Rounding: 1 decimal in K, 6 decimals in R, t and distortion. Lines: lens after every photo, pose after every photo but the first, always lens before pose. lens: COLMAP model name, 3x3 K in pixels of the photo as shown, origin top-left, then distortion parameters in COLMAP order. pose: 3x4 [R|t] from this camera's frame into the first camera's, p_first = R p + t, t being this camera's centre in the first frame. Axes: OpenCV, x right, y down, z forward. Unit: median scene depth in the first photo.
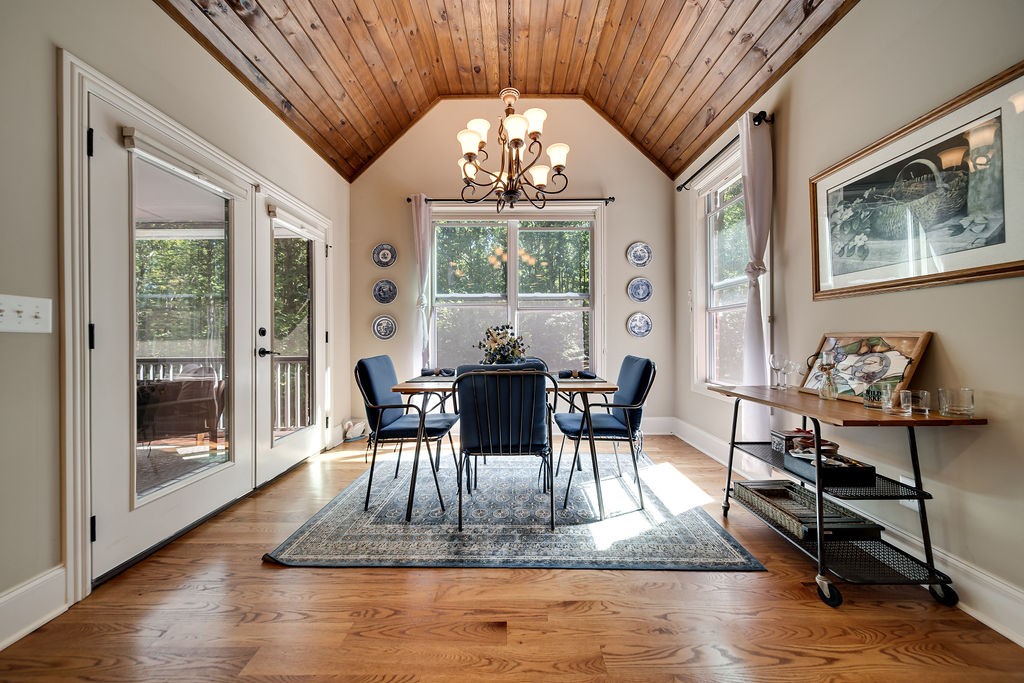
lens RADIAL K [[365.8, 0, 510.4], [0, 365.8, 338.8], [0, 0, 1]] dist [0.002750, -0.000234]
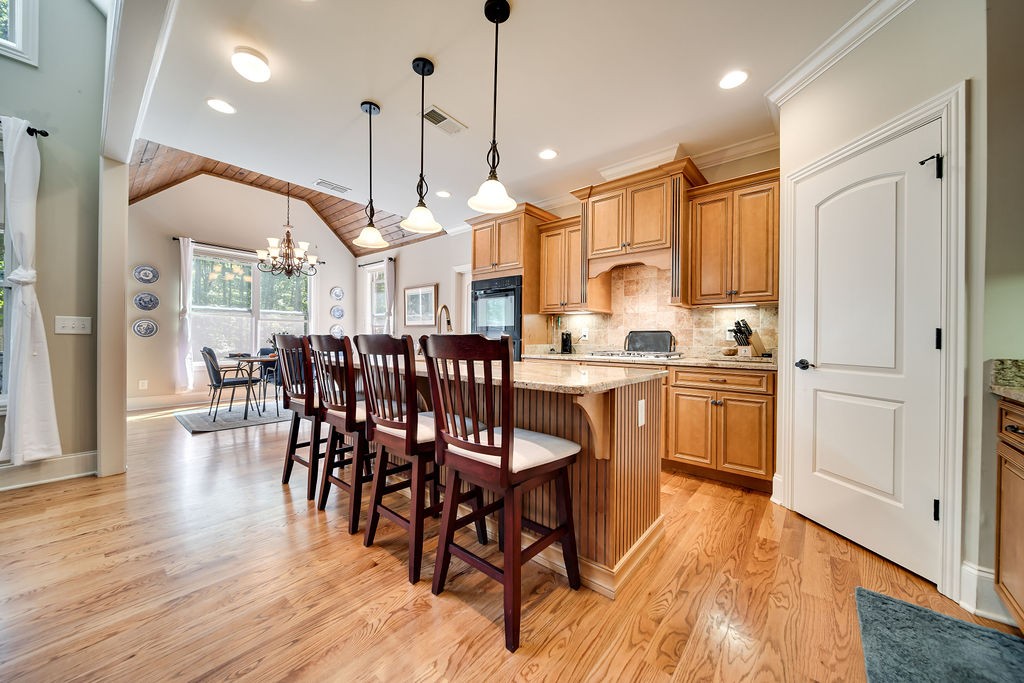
lens RADIAL K [[365.8, 0, 509.3], [0, 365.8, 340.3], [0, 0, 1]] dist [0.002750, -0.000234]
pose [[0.649840, 0.008293, 0.760026, -0.813076], [-0.014282, 0.999897, 0.001301, -0.011637], [-0.759937, -0.011700, 0.649892, -1.447914]]
